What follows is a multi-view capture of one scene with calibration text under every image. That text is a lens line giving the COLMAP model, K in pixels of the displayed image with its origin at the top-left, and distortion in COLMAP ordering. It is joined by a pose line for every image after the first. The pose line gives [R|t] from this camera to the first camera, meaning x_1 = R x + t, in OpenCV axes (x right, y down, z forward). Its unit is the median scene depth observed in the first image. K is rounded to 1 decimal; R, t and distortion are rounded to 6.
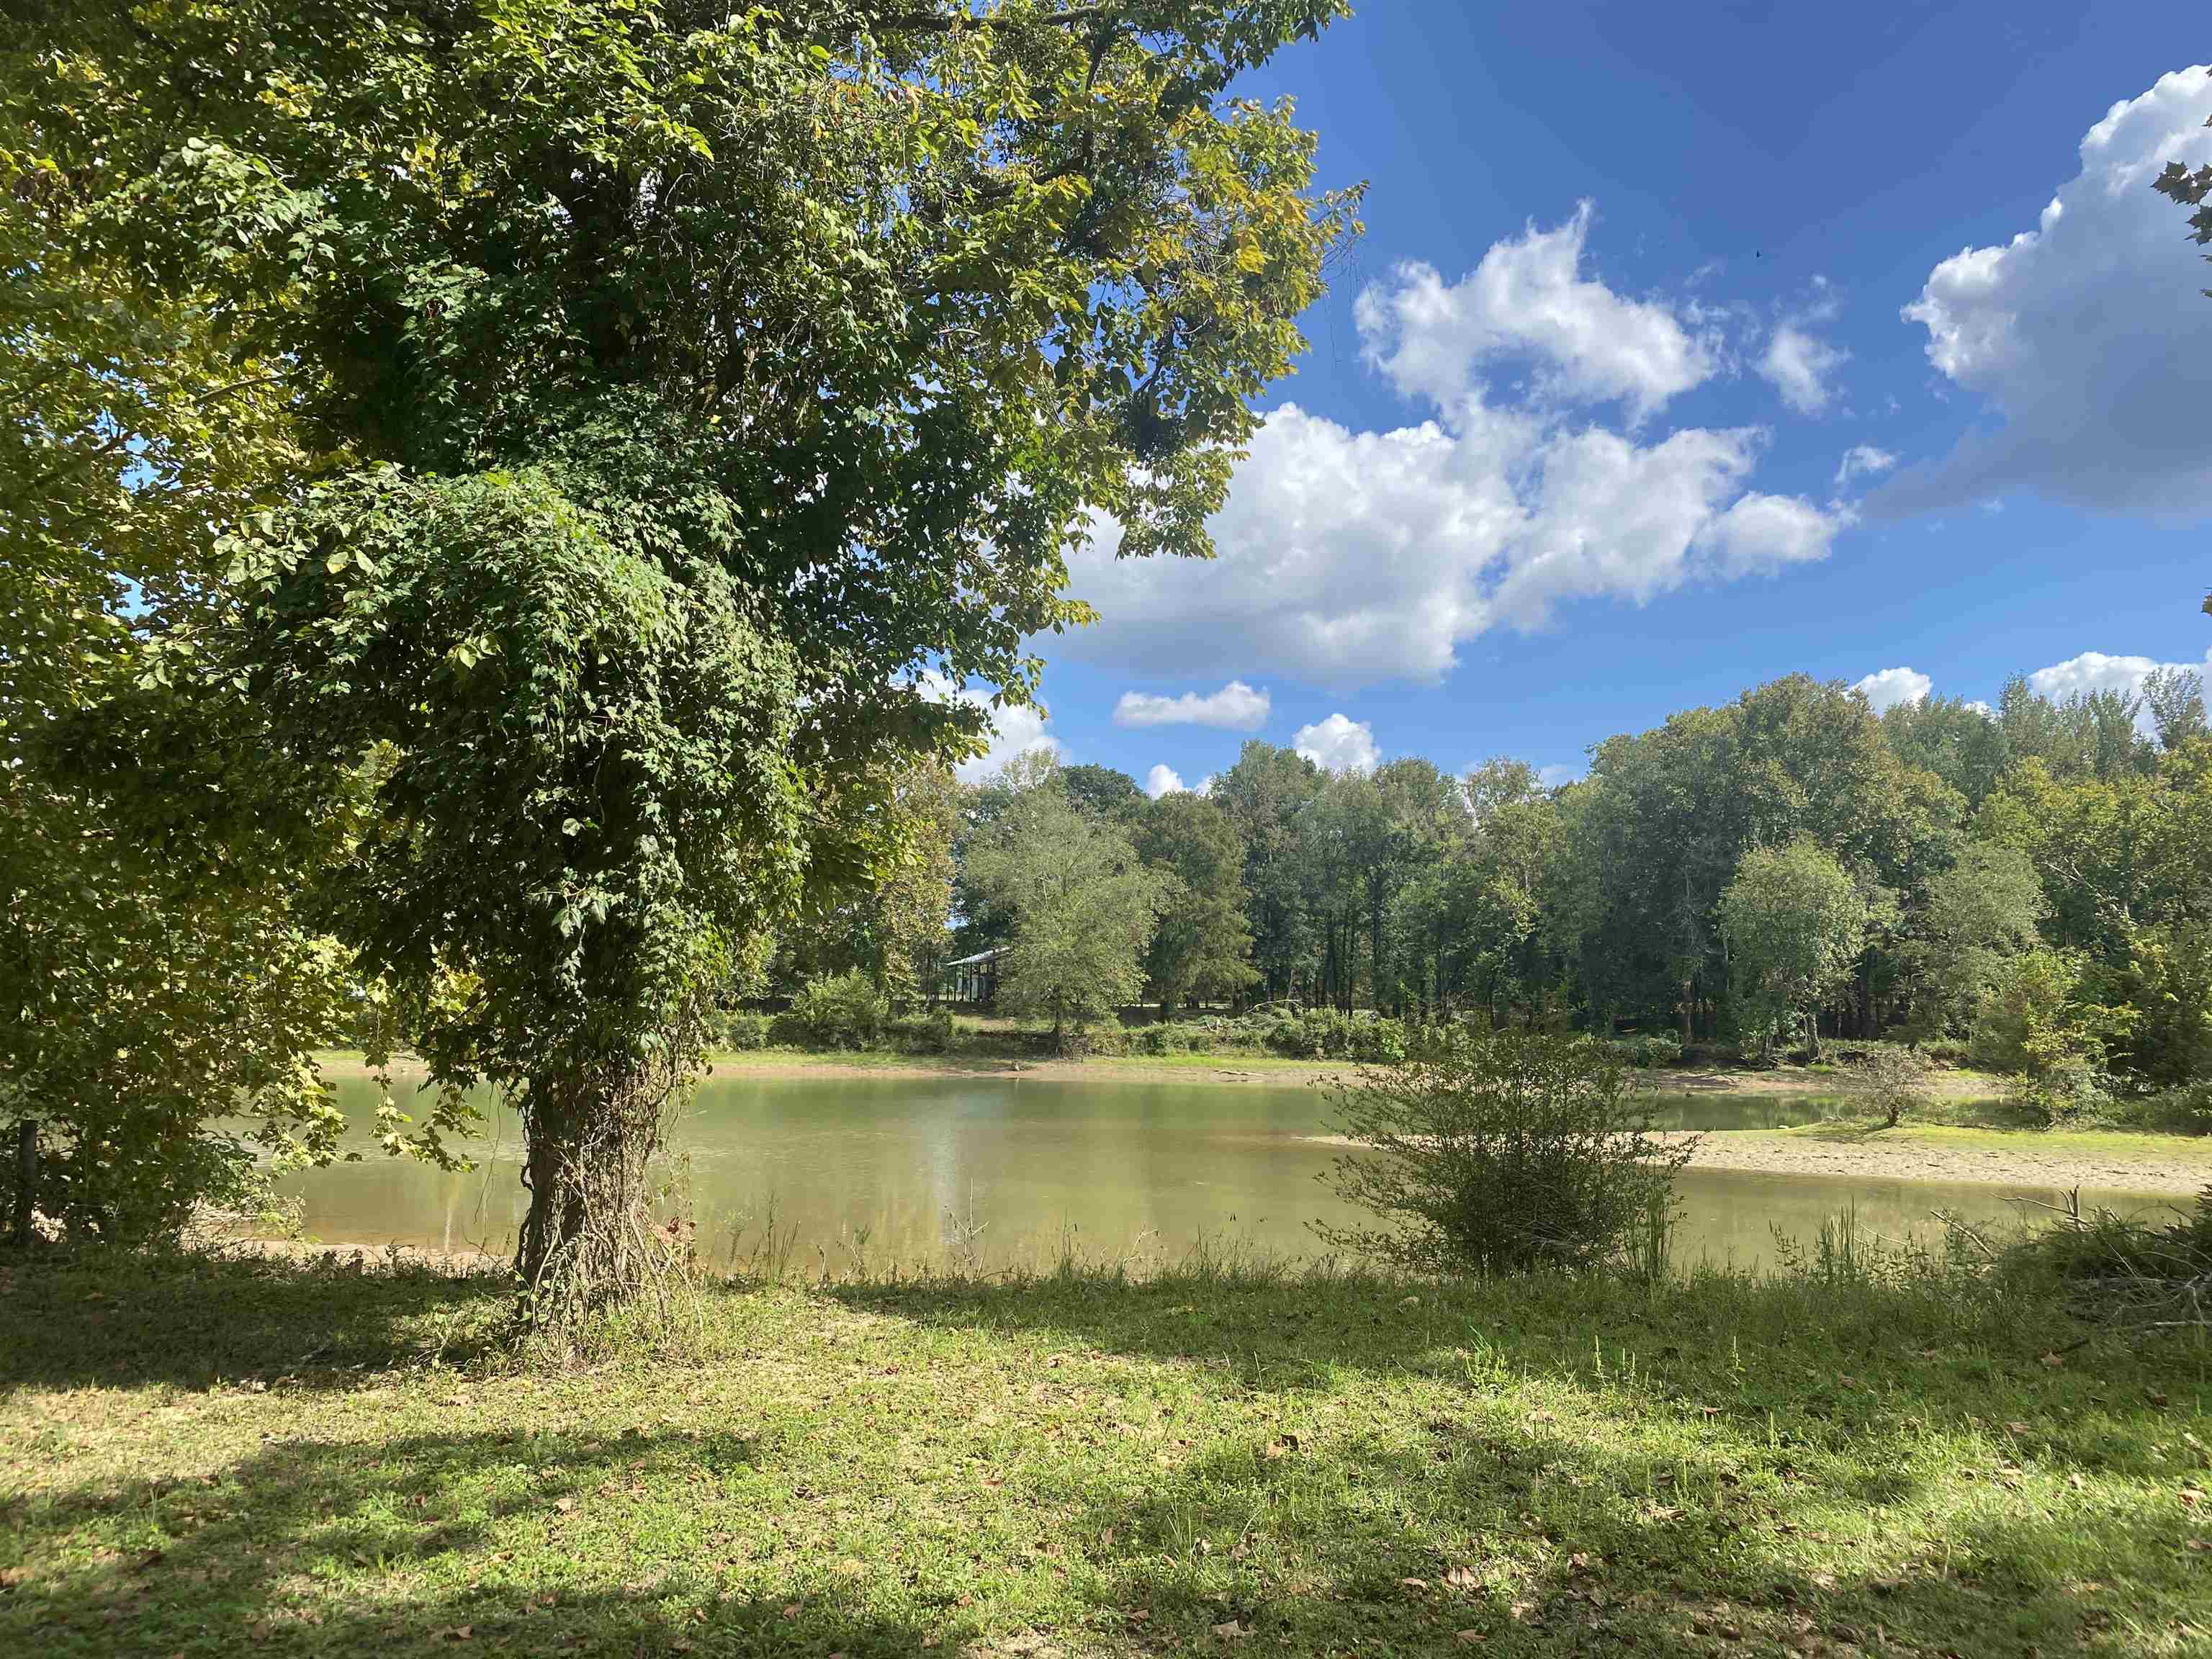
lens RADIAL K [[1673.0, 0, 1041.8], [0, 1673.0, 781.0], [0, 0, 1]] dist [-0.020257, -0.001775]
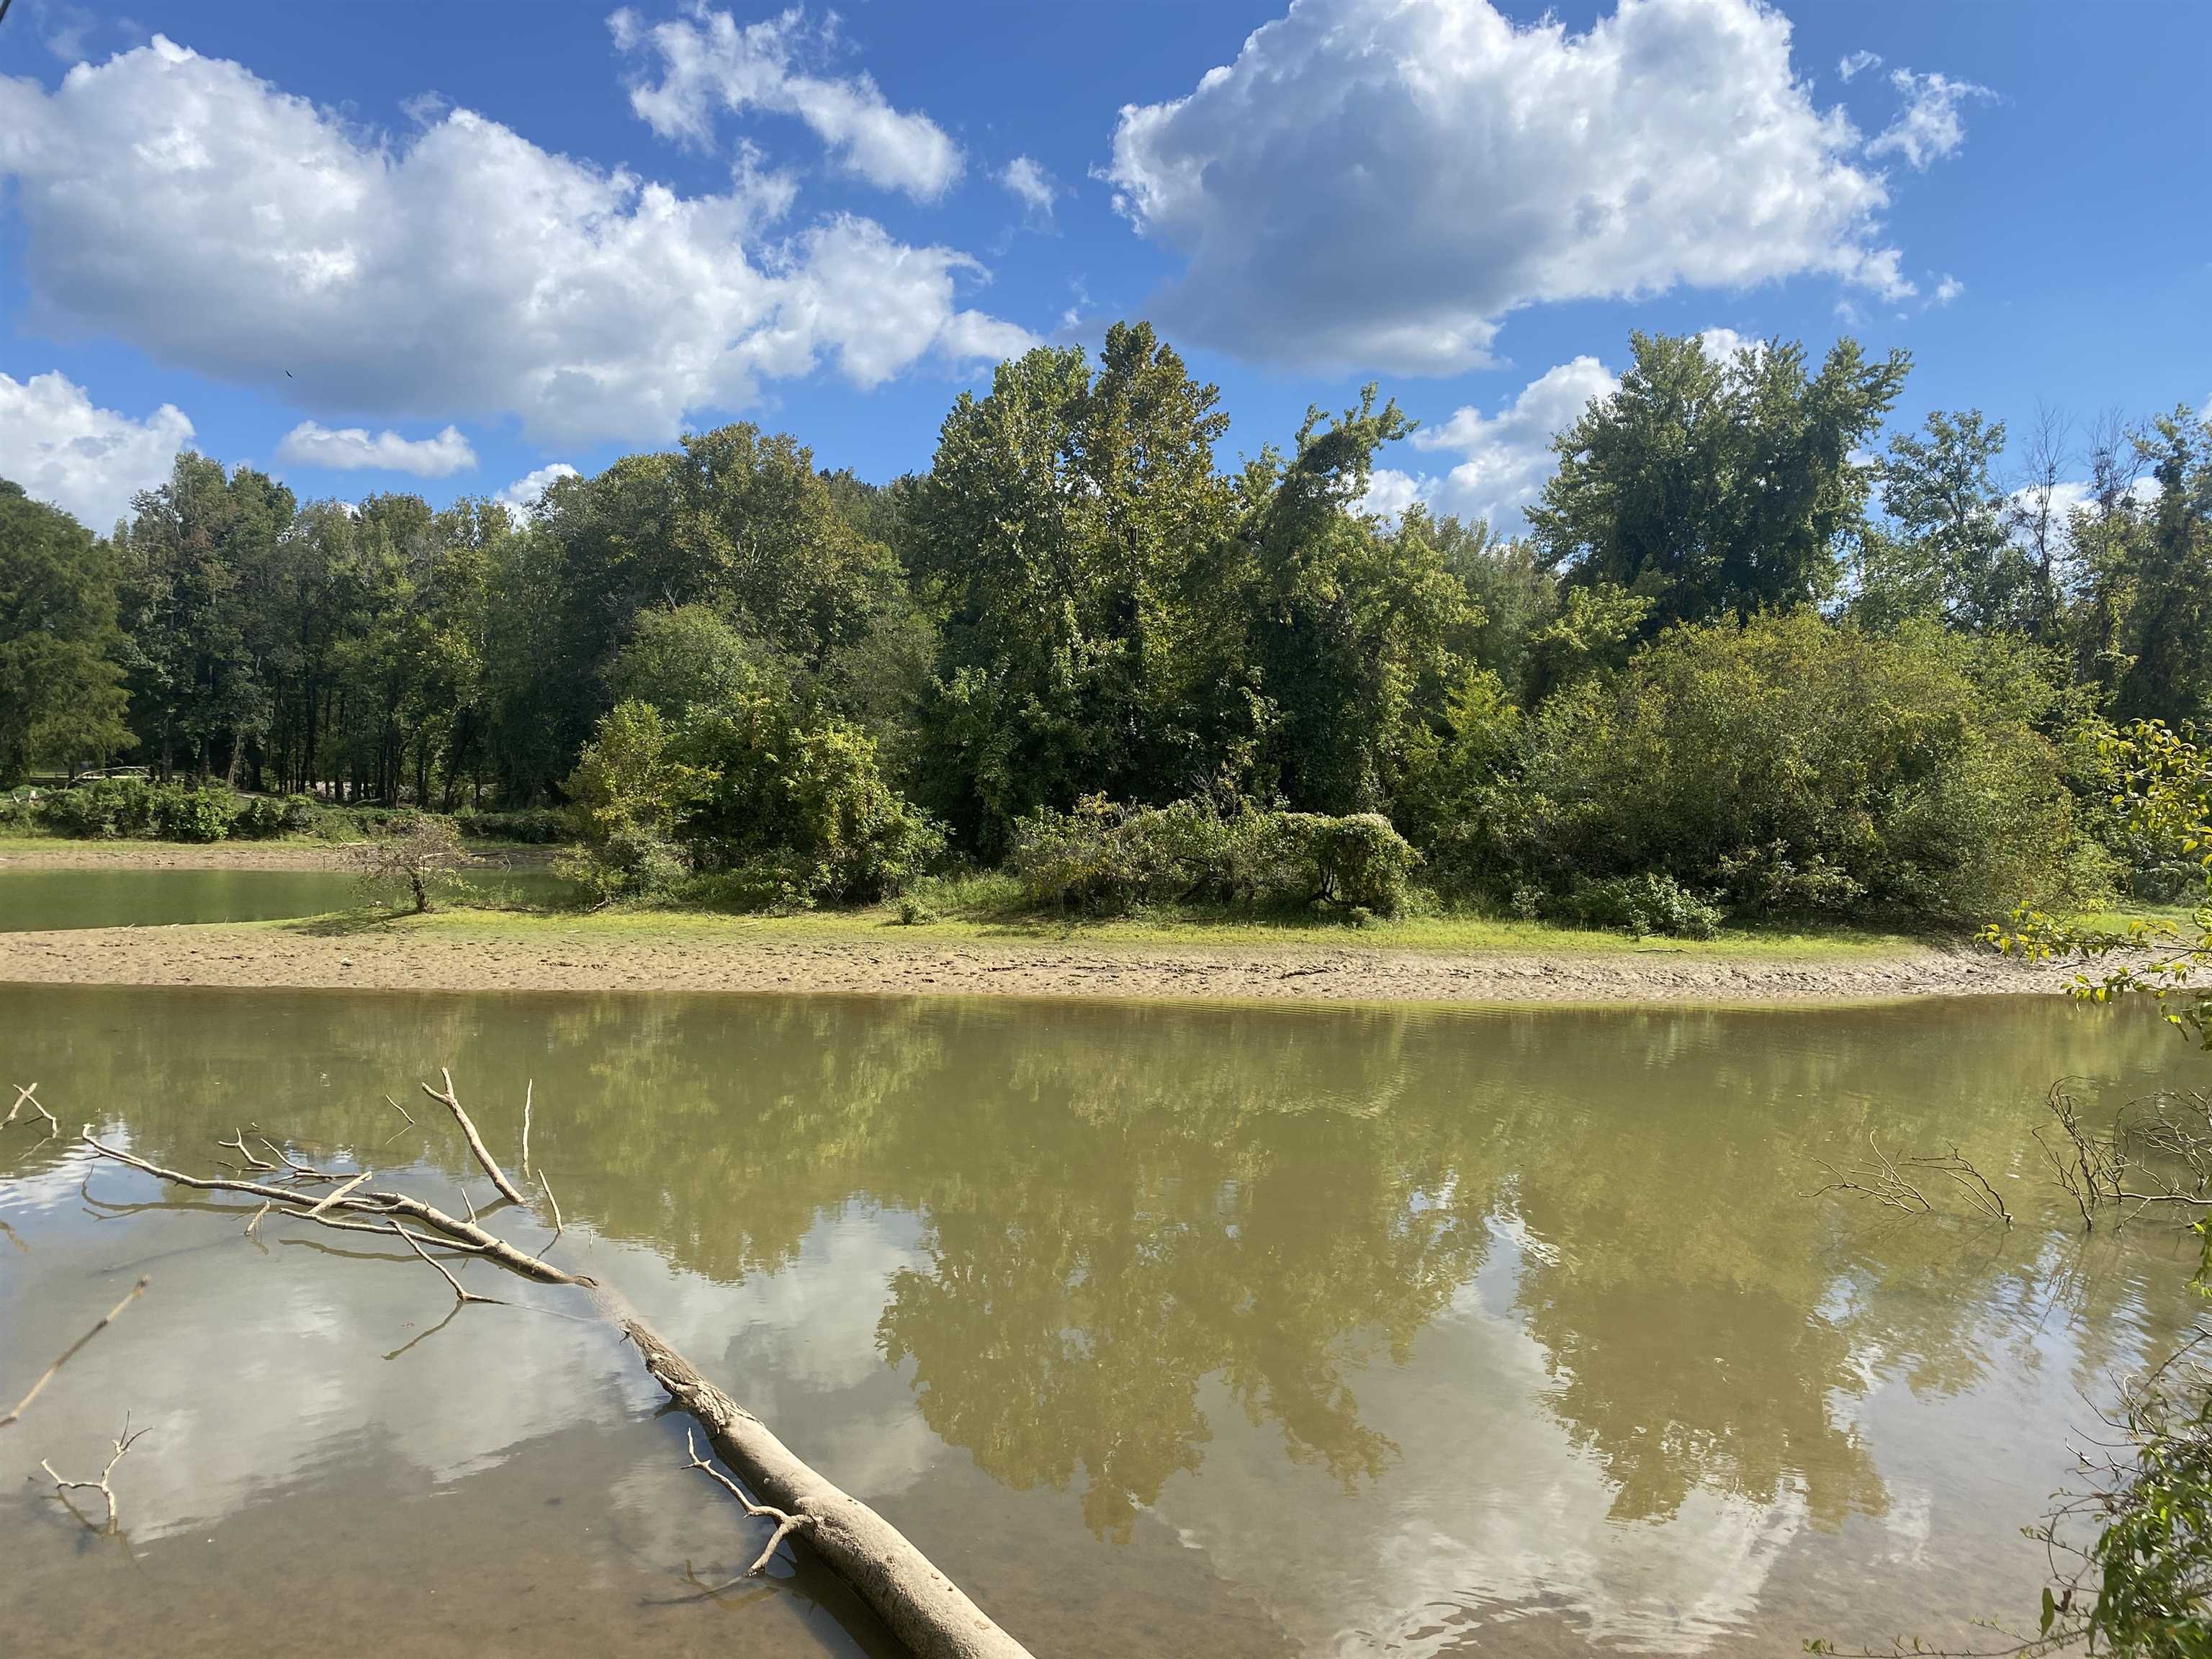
lens RADIAL K [[1638.1, 0, 1218.8], [0, 1638.1, 826.3], [0, 0, 1]] dist [-0.004547, -0.001728]
pose [[0.852236, -0.004334, 0.523139, 0.195922], [-0.077009, 0.988034, 0.133639, 0.014841], [-0.517459, -0.154178, 0.841704, 0.066575]]
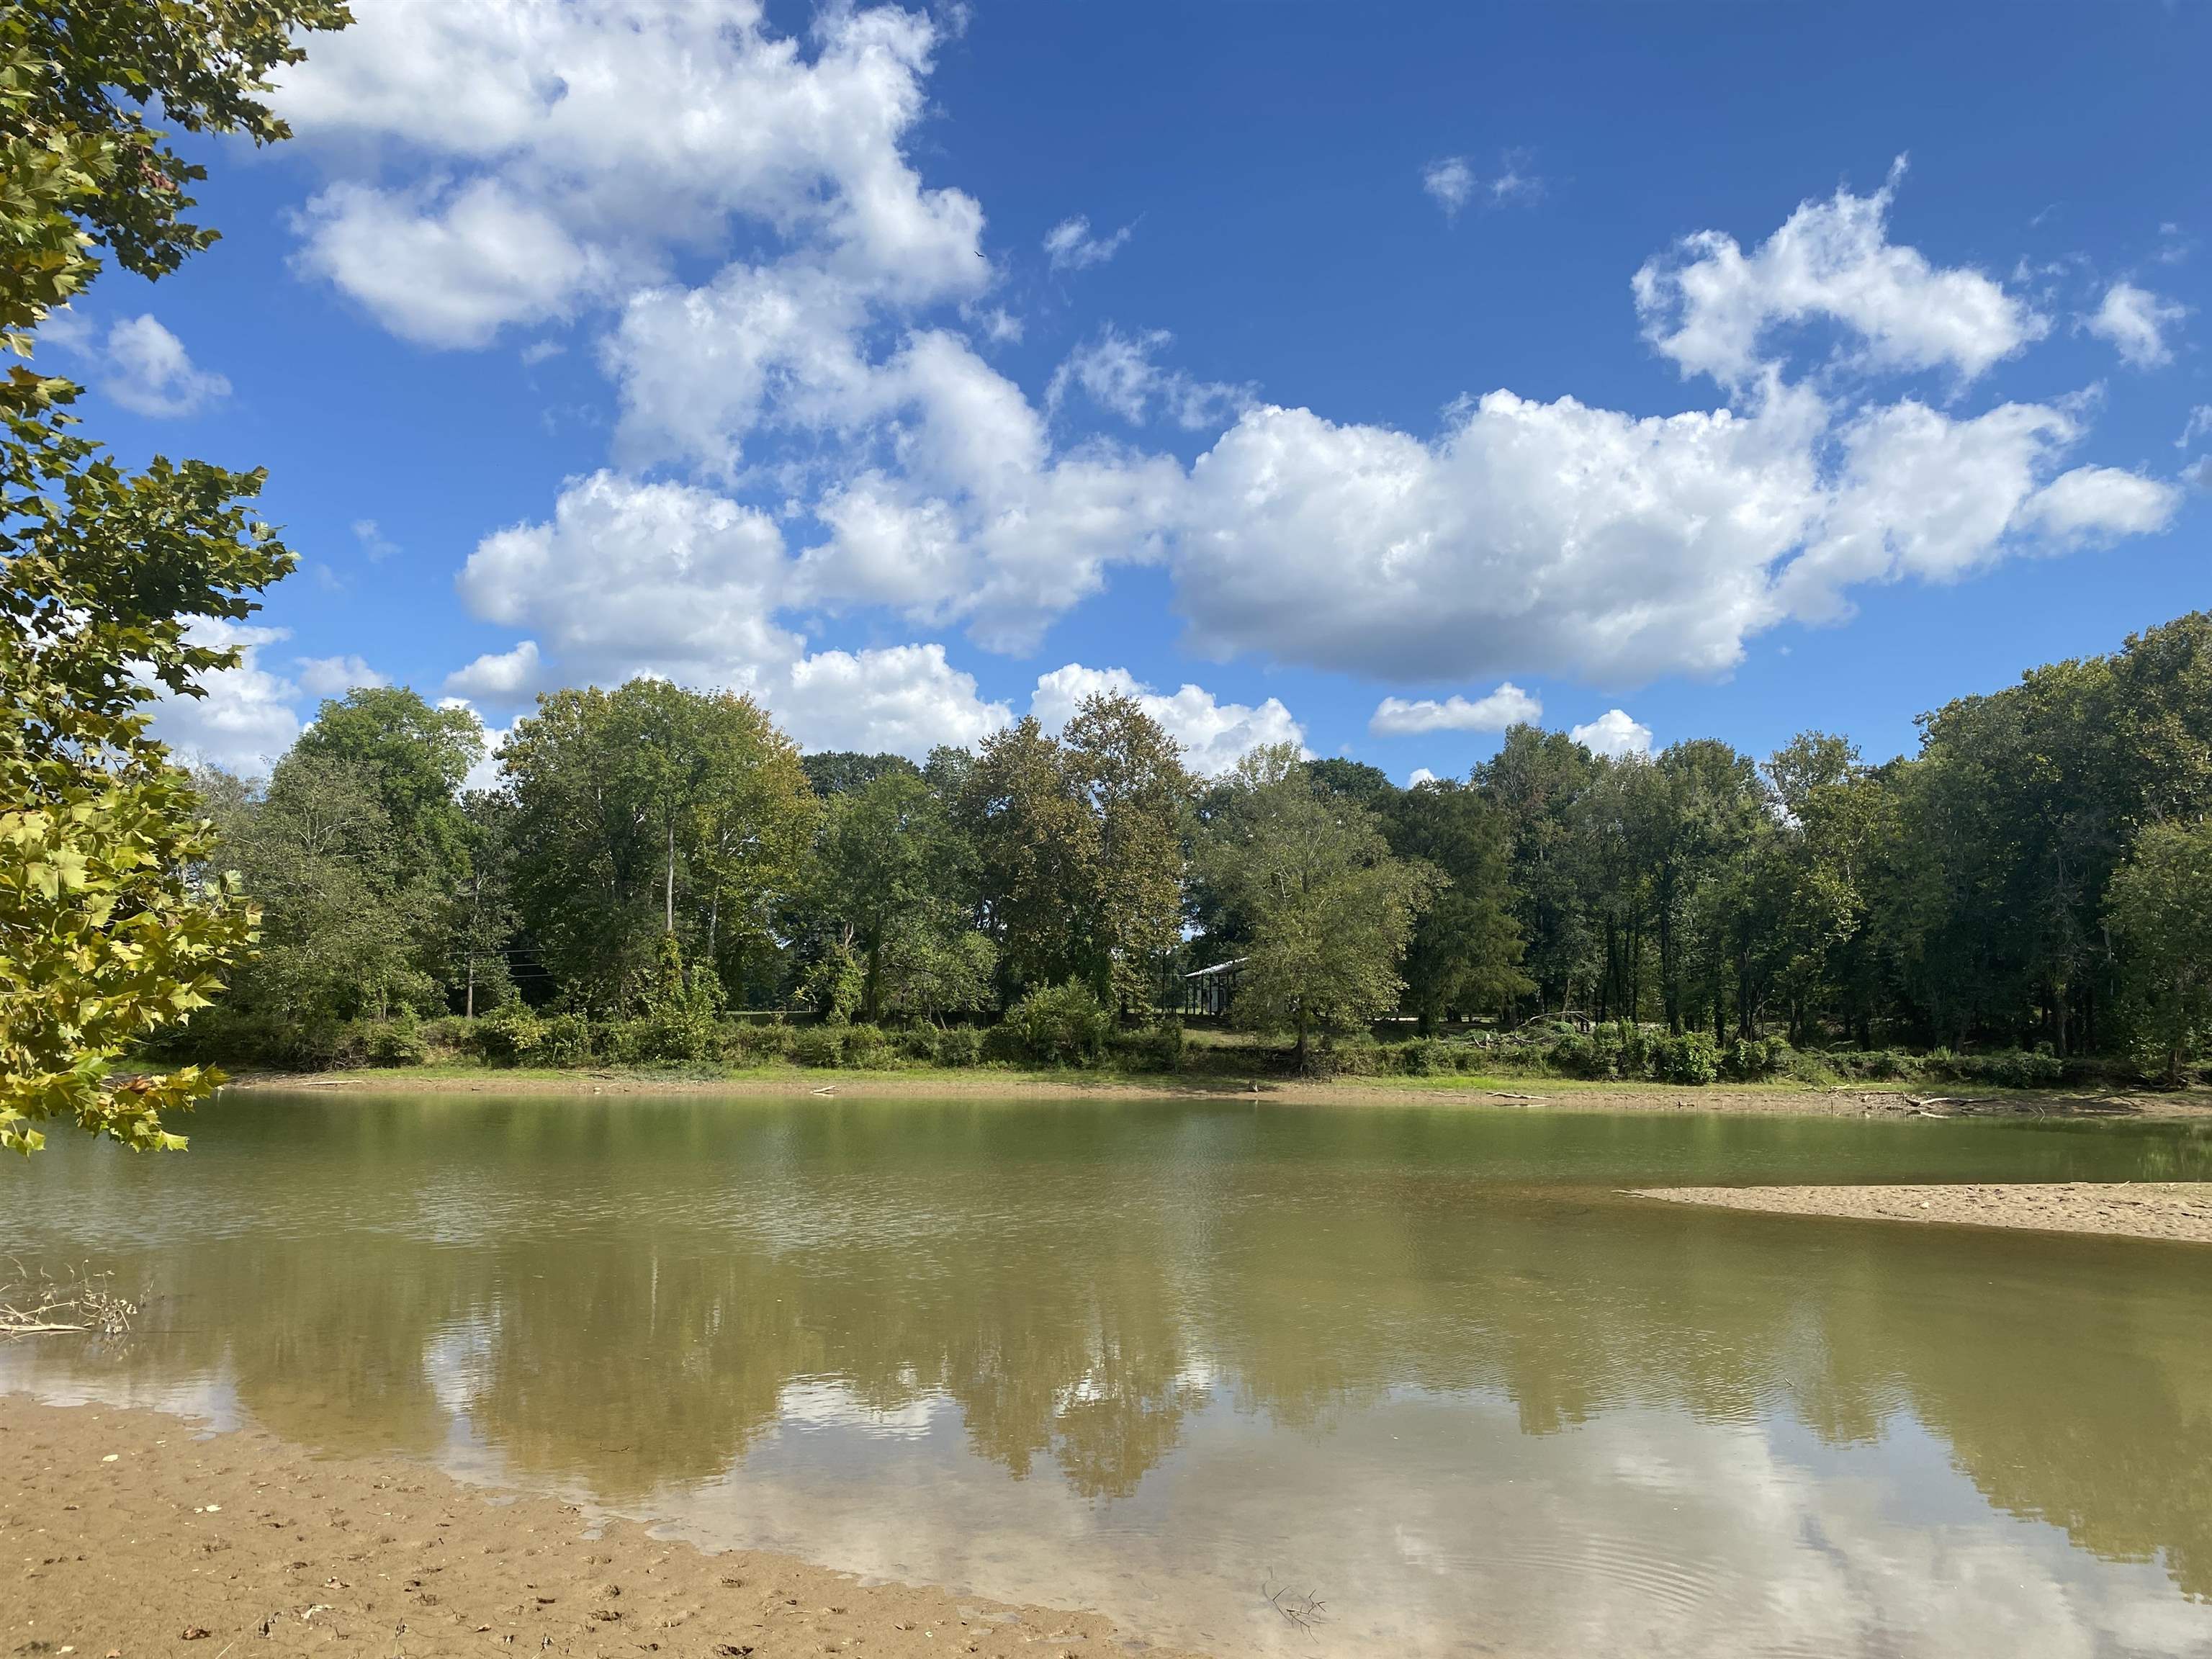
lens RADIAL K [[1673.0, 0, 1041.8], [0, 1673.0, 781.0], [0, 0, 1]] dist [-0.020257, -0.001775]
pose [[0.988168, -0.021991, -0.151793, 0.011694], [0.020329, 0.999715, -0.012489, 0.017286], [0.152025, 0.009256, 0.988333, 0.103459]]
